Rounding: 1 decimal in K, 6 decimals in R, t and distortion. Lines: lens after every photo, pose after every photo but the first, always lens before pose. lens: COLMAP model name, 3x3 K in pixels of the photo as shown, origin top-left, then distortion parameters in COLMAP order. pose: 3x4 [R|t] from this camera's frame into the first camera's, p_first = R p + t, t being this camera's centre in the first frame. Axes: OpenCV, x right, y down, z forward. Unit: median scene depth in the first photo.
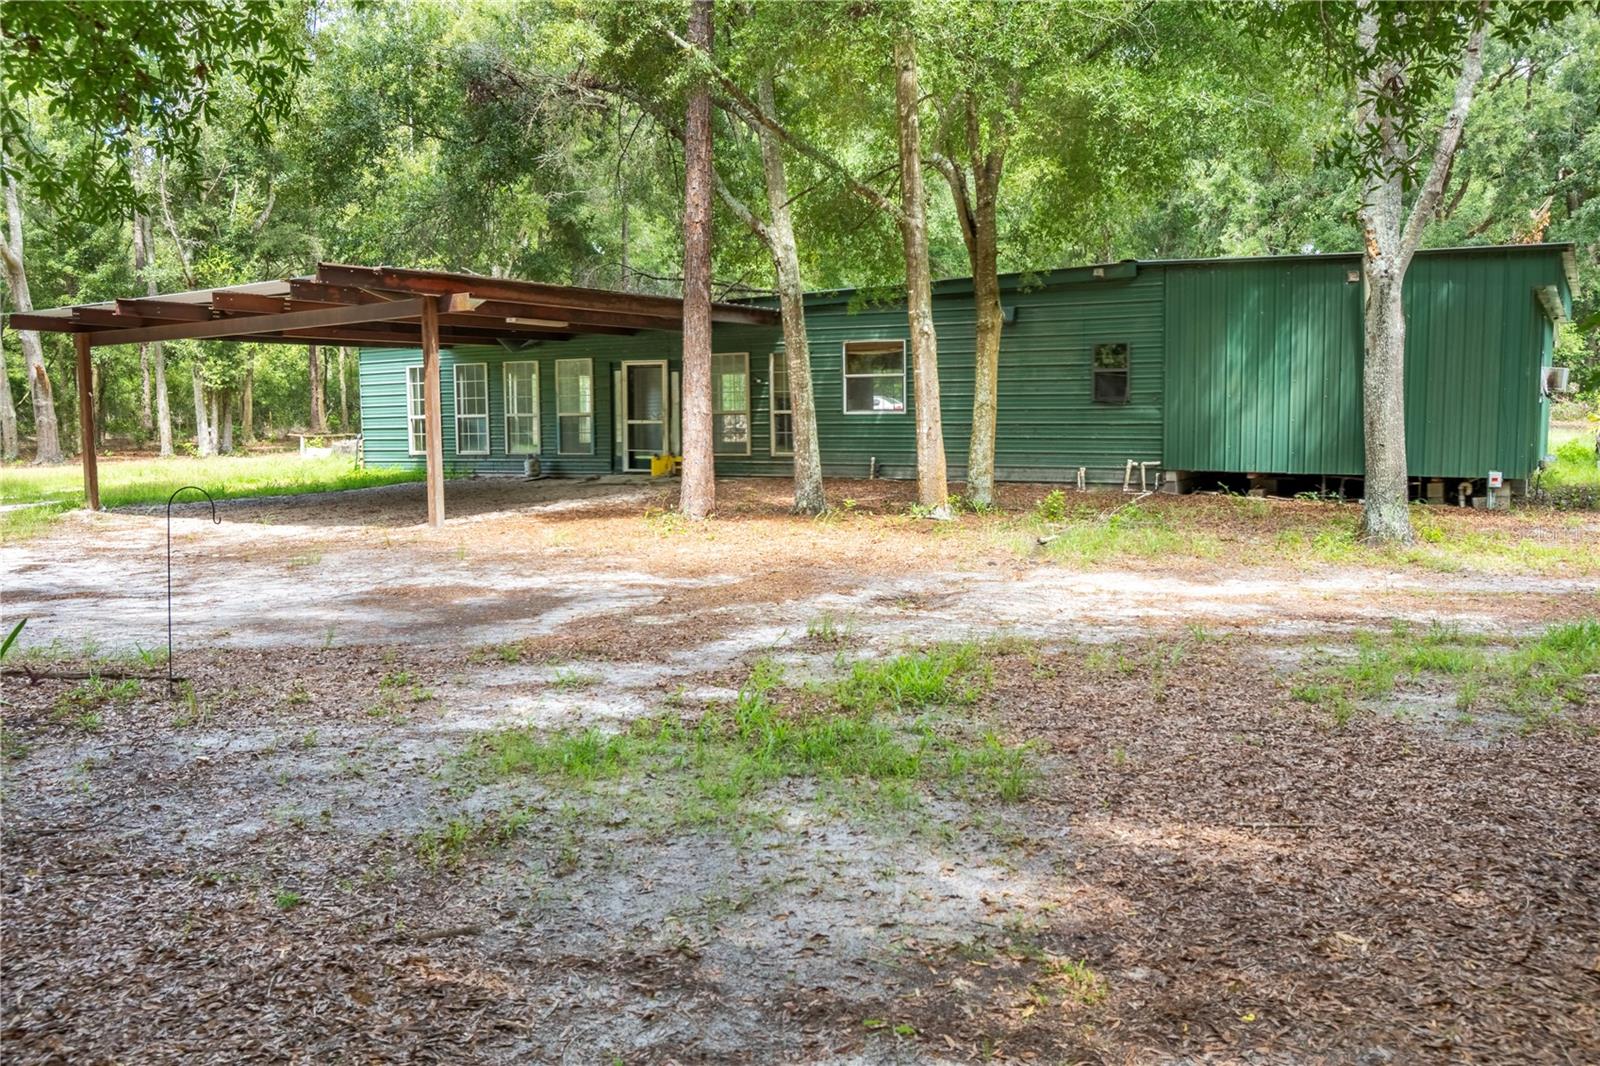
lens RADIAL K [[1384.8, 0, 799.2], [0, 1384.8, 534.4], [0, 0, 1]] dist [-0.013254, -0.000589]
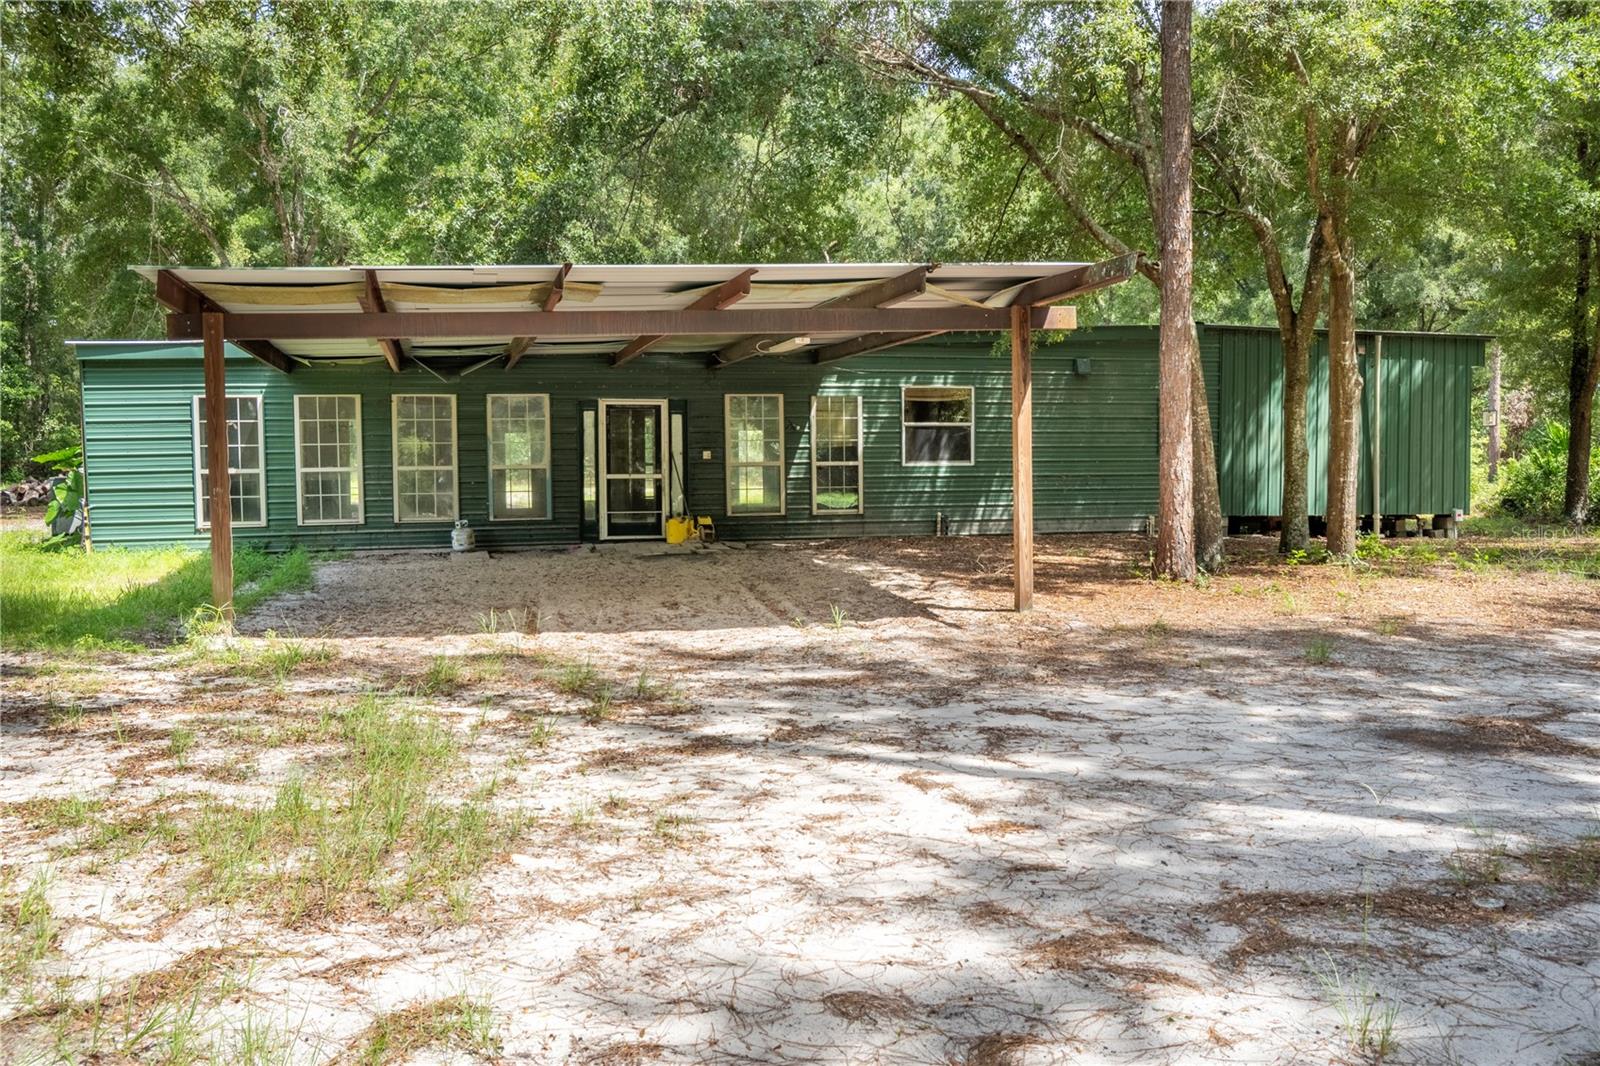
lens RADIAL K [[1384.8, 0, 799.7], [0, 1384.8, 534.2], [0, 0, 1]] dist [-0.013254, -0.000589]
pose [[0.722560, -0.032439, 0.690547, -0.588823], [0.064785, 0.997680, -0.020922, -0.024854], [-0.688266, 0.059855, 0.722985, 0.356298]]
